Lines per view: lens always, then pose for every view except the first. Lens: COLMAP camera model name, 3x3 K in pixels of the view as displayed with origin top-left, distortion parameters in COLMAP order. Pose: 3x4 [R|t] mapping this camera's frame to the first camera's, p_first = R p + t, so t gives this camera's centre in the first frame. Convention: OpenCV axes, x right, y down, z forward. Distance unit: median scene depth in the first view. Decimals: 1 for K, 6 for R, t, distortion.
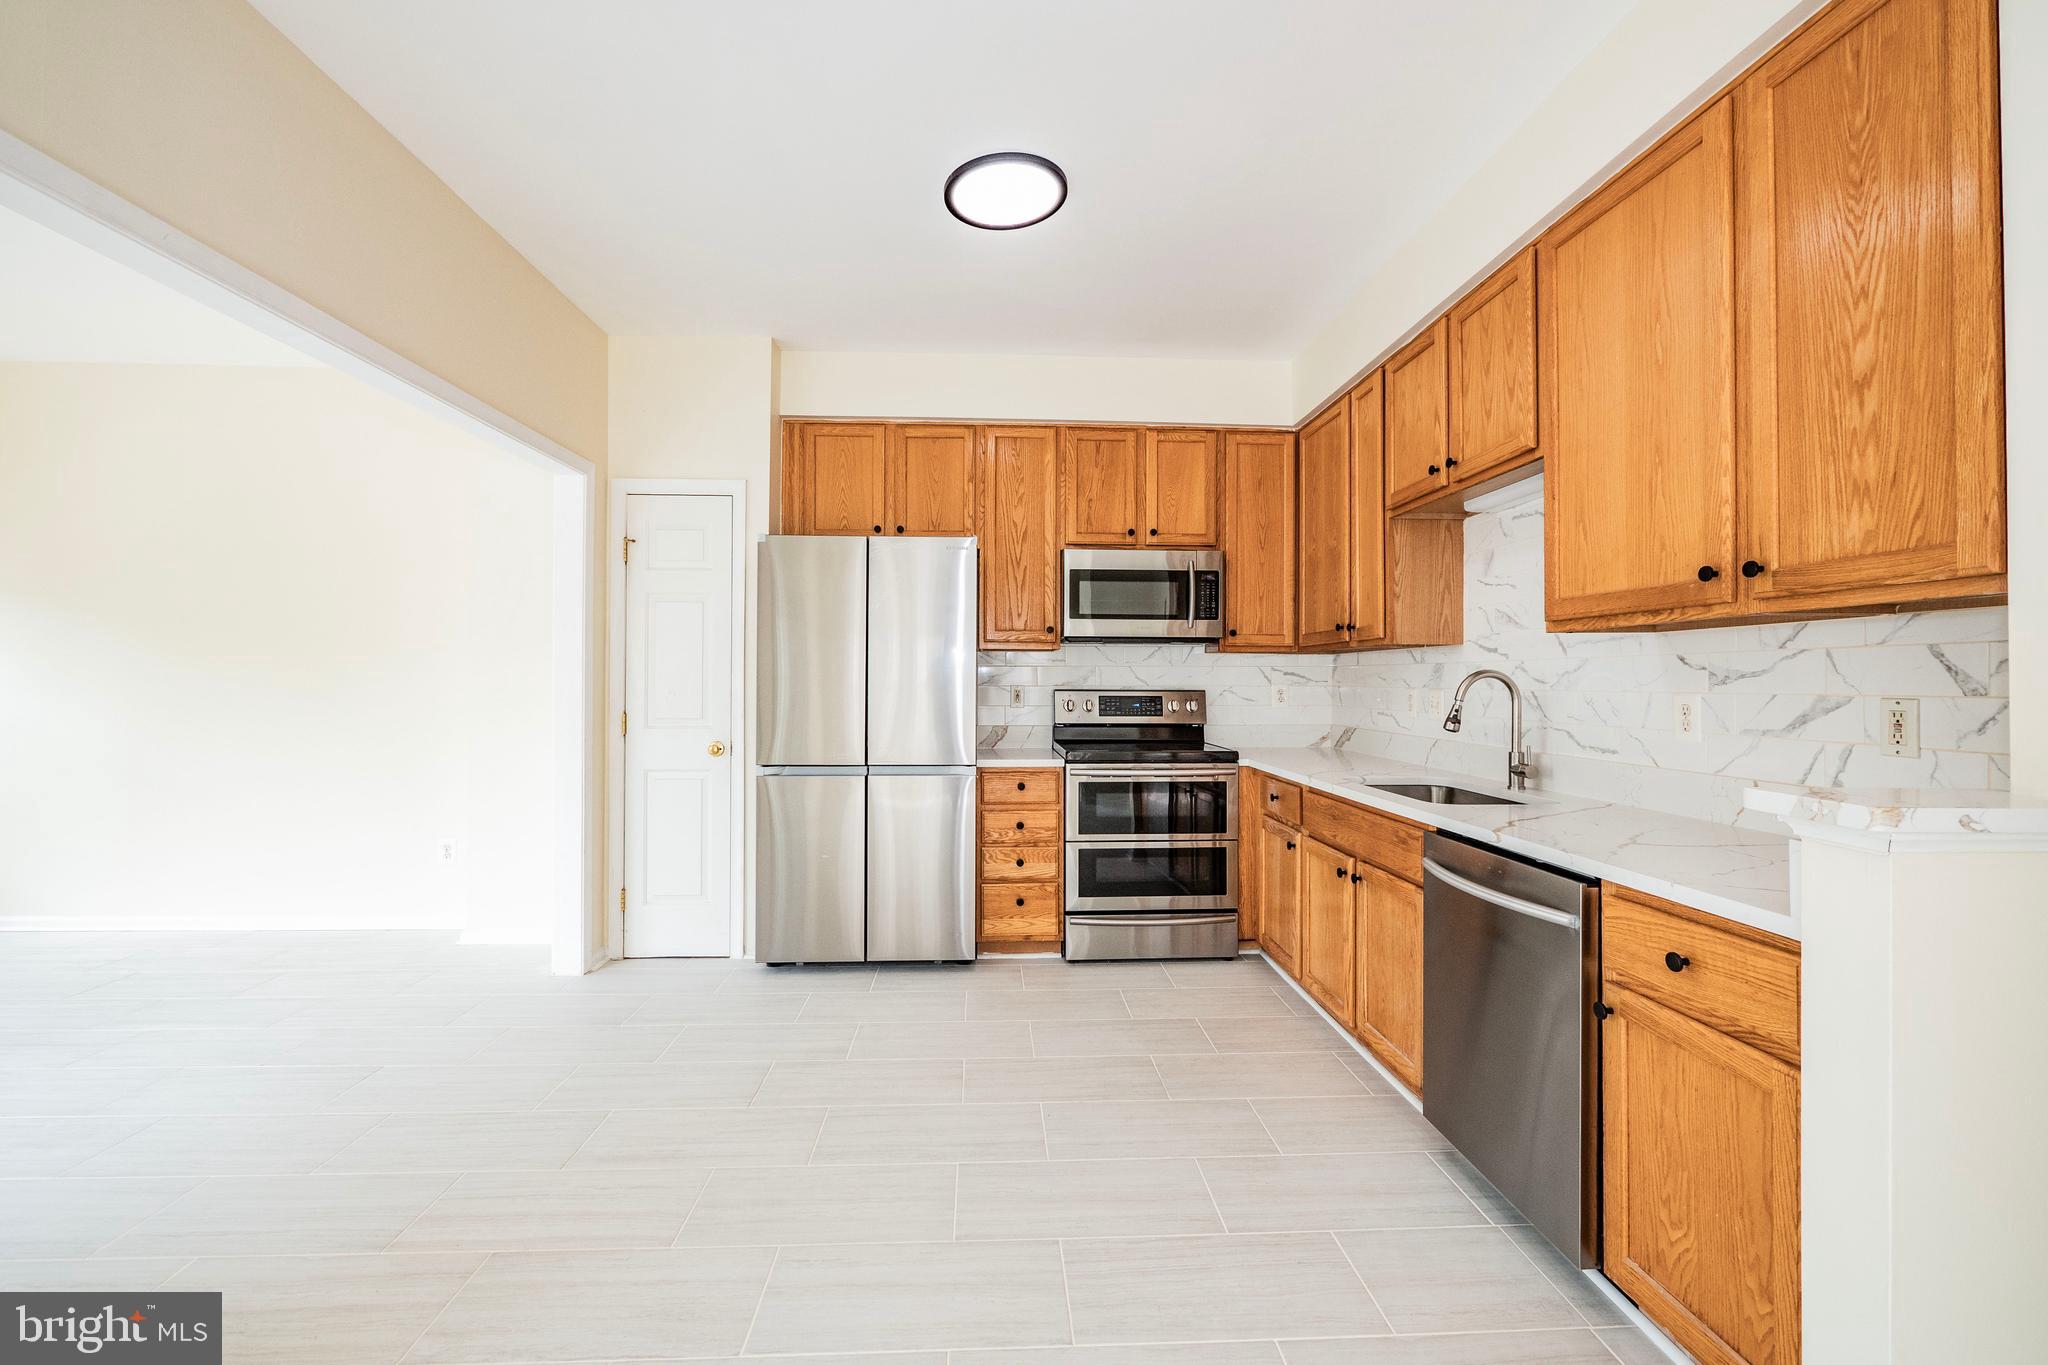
lens RADIAL K [[862.5, 0, 1021.2], [0, 862.5, 674.4], [0, 0, 1]] dist [-0.006249, 0.000483]
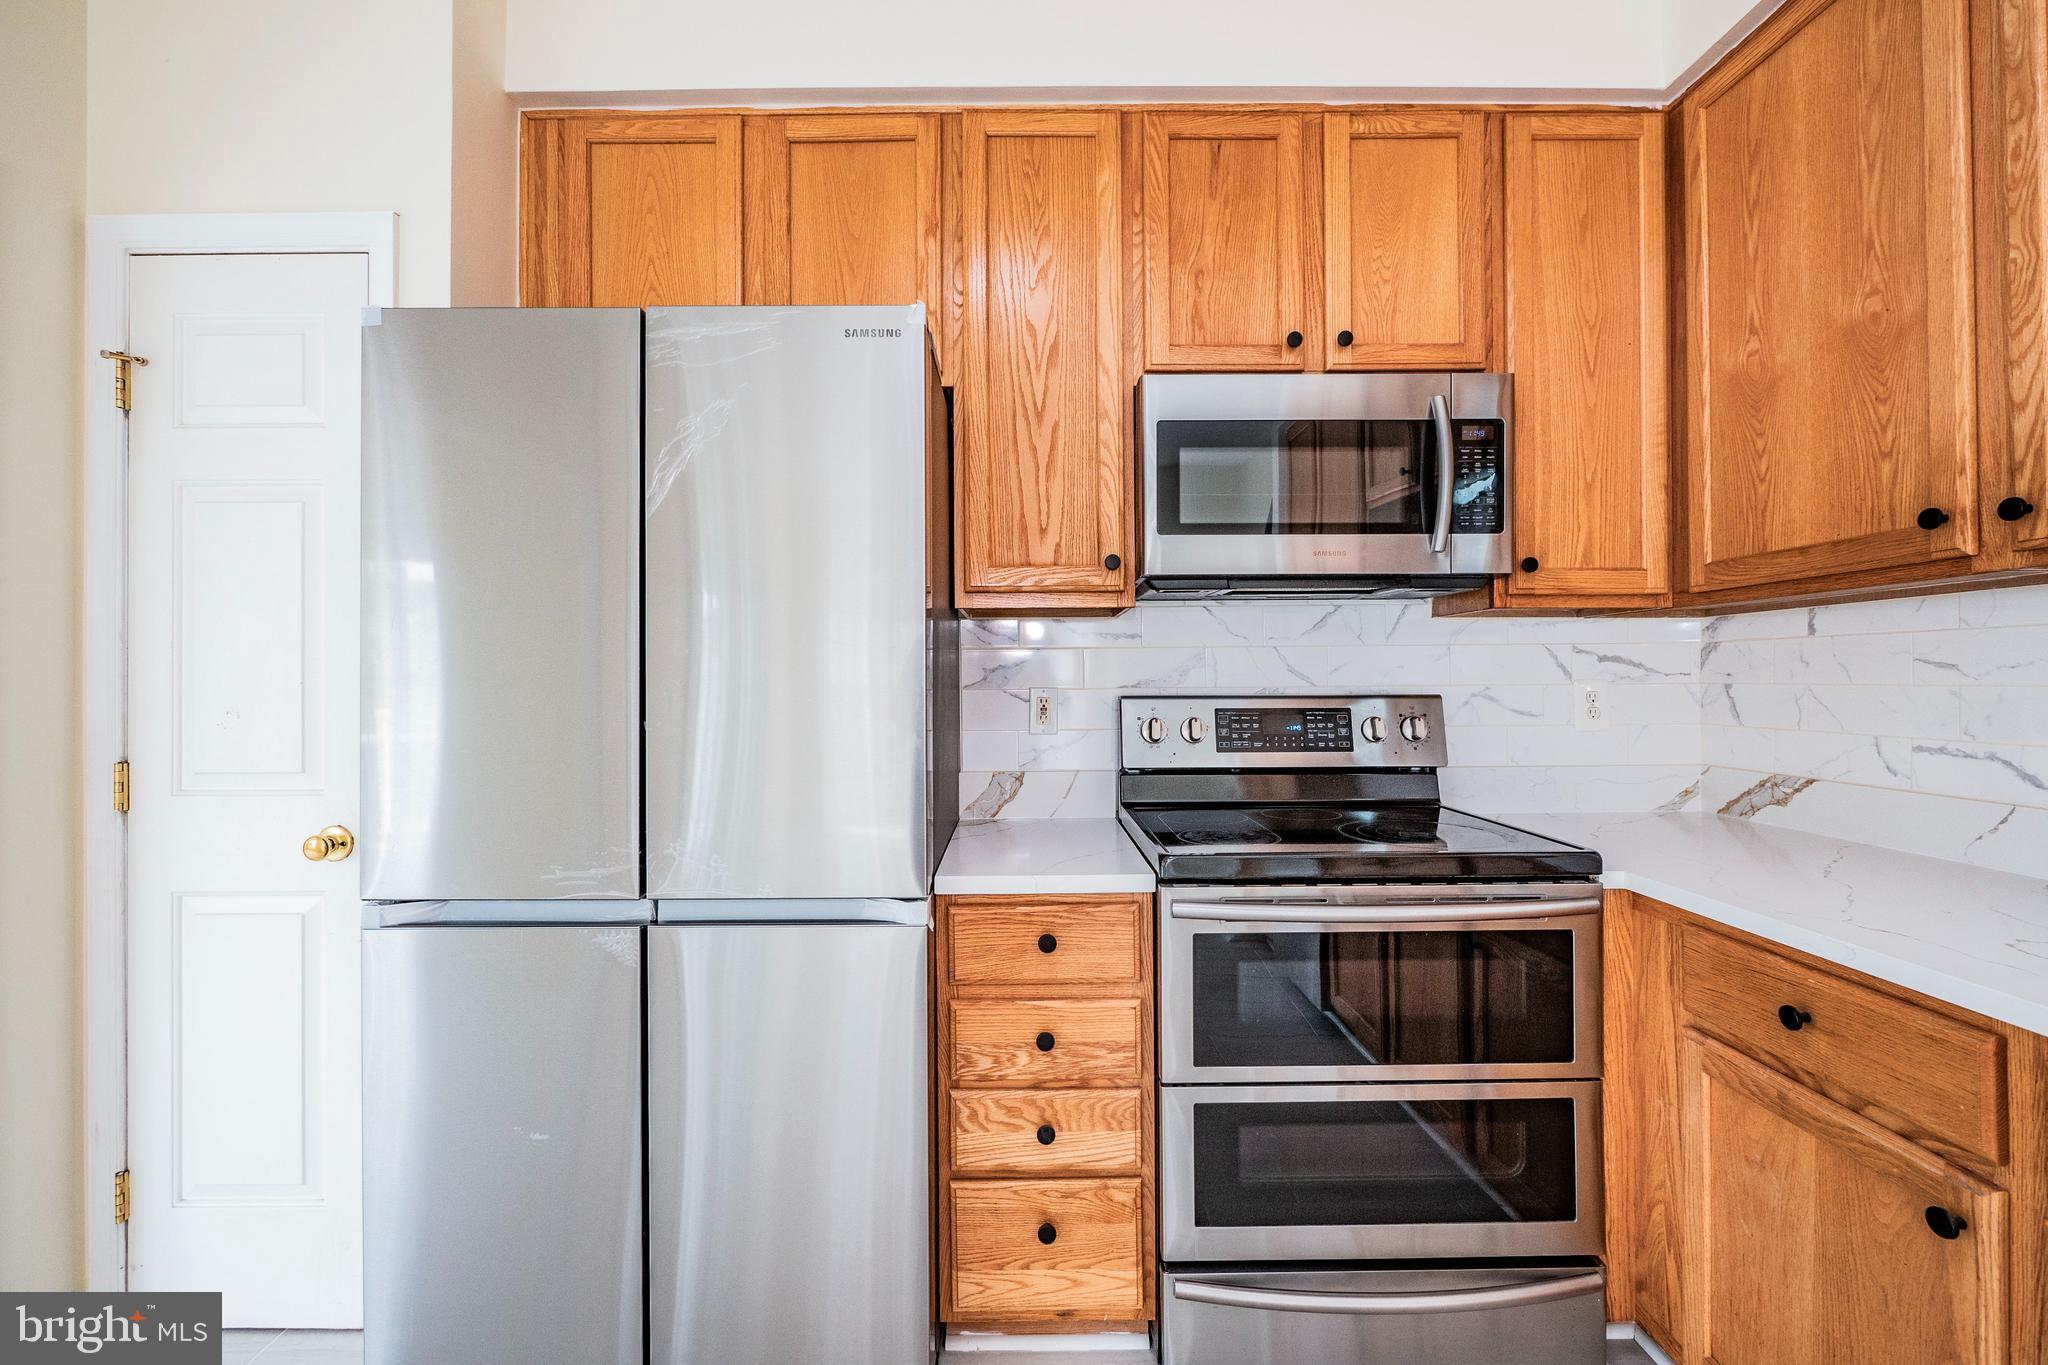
lens RADIAL K [[862.5, 0, 1020.5], [0, 862.5, 678.8], [0, 0, 1]] dist [-0.006249, 0.000483]
pose [[0.998626, -0.009221, -0.051589, 0.009303], [0.009462, 0.999945, 0.004430, 0.006167], [0.051545, -0.004912, 0.998659, 0.599641]]
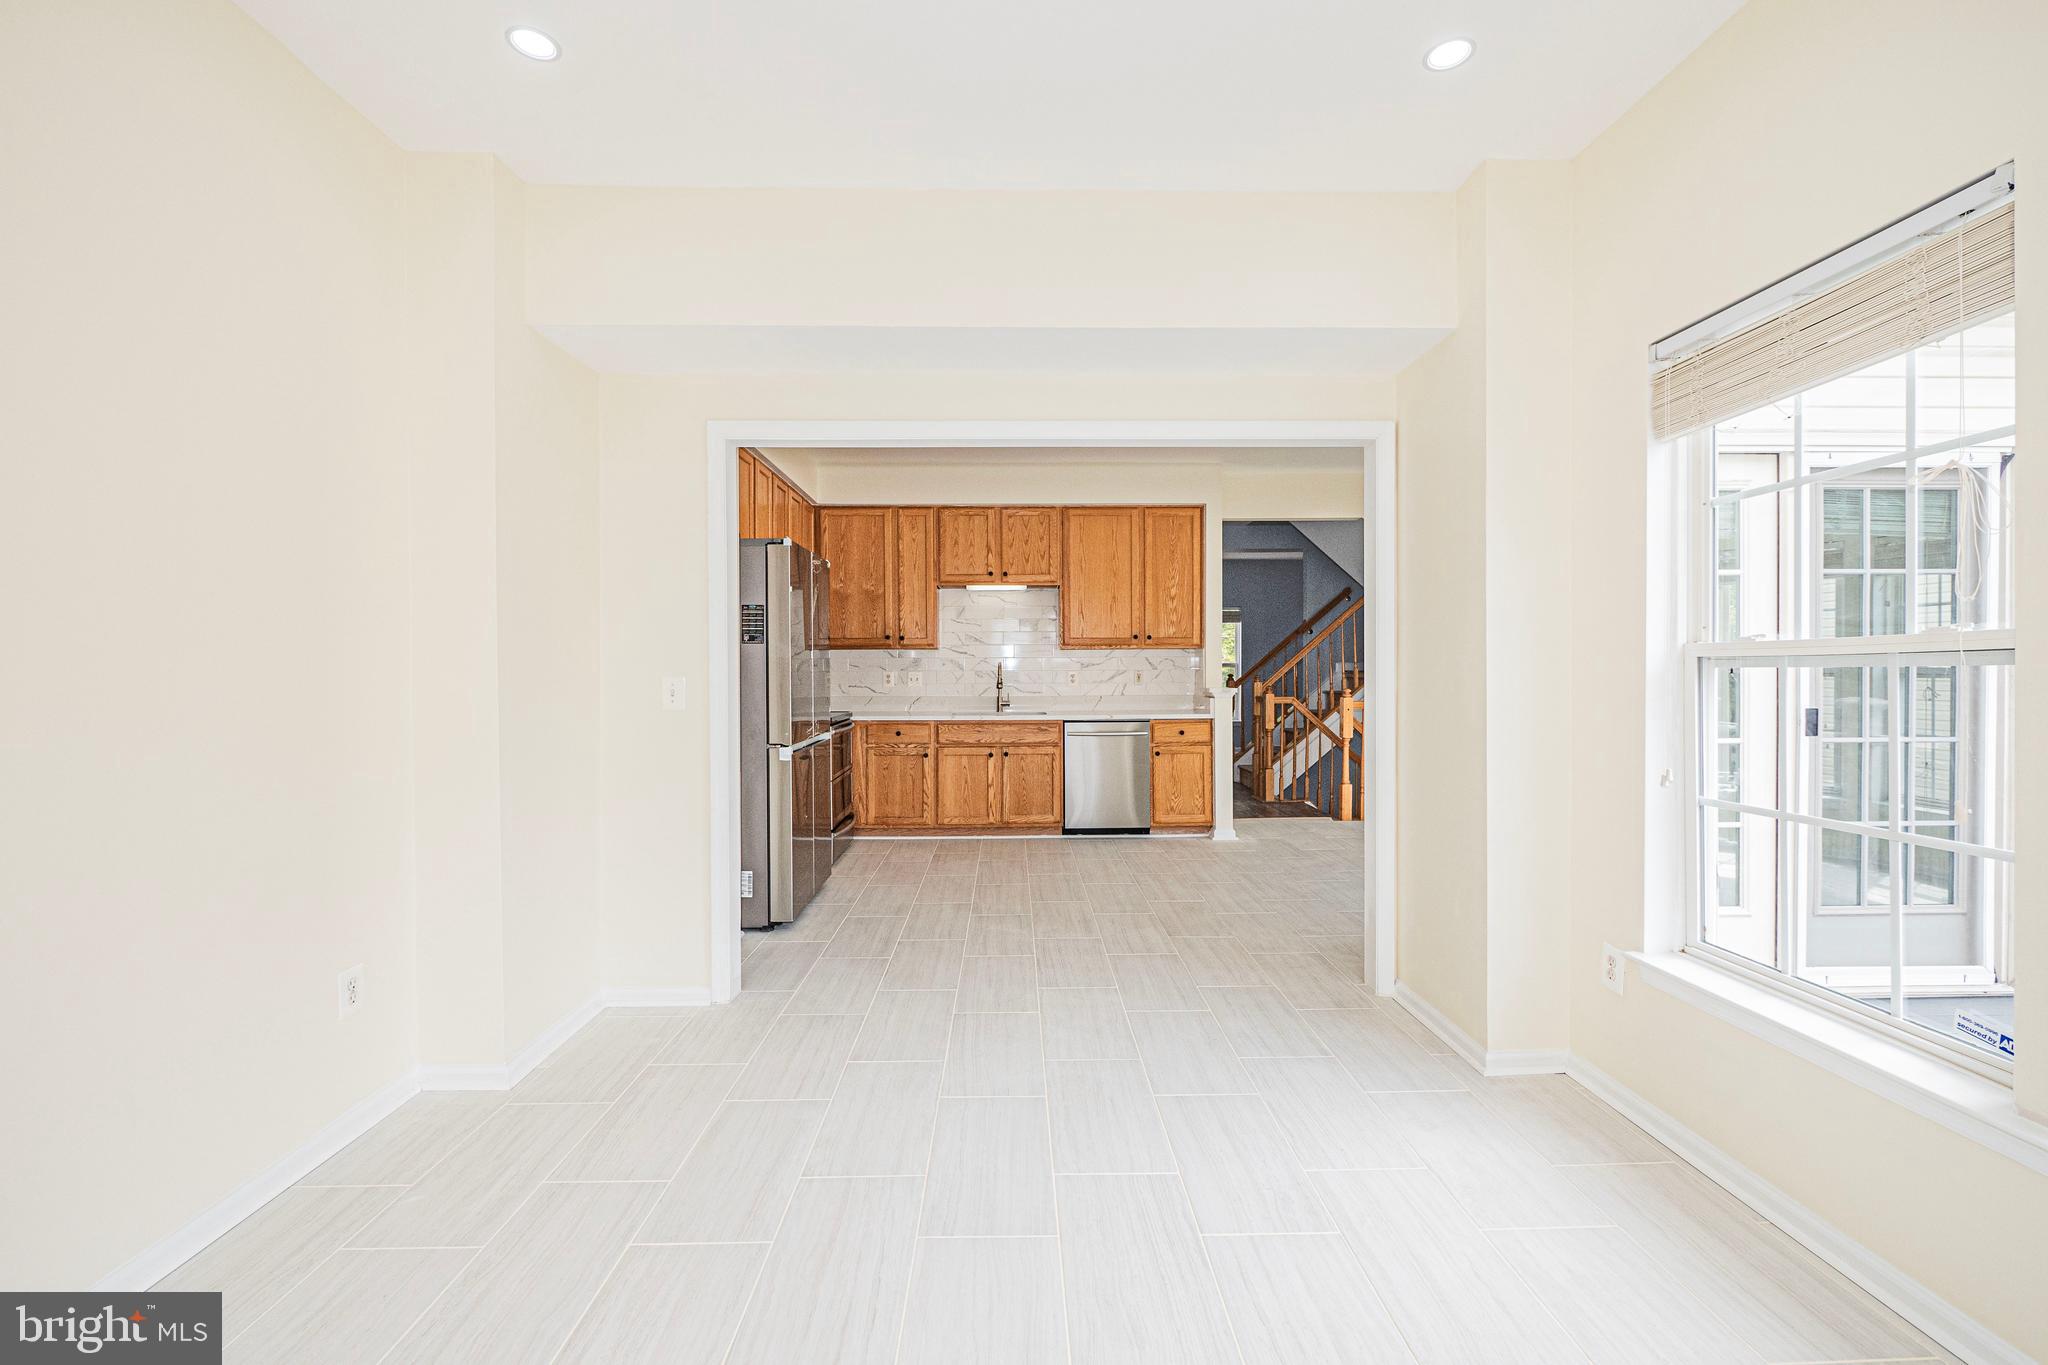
lens RADIAL K [[862.5, 0, 1015.9], [0, 862.5, 677.2], [0, 0, 1]] dist [-0.006249, 0.000483]
pose [[0.032098, -0.014873, 0.999374, -1.347390], [-0.003806, 0.999880, 0.015003, 0.000597], [-0.999477, -0.004285, 0.032037, 0.647793]]
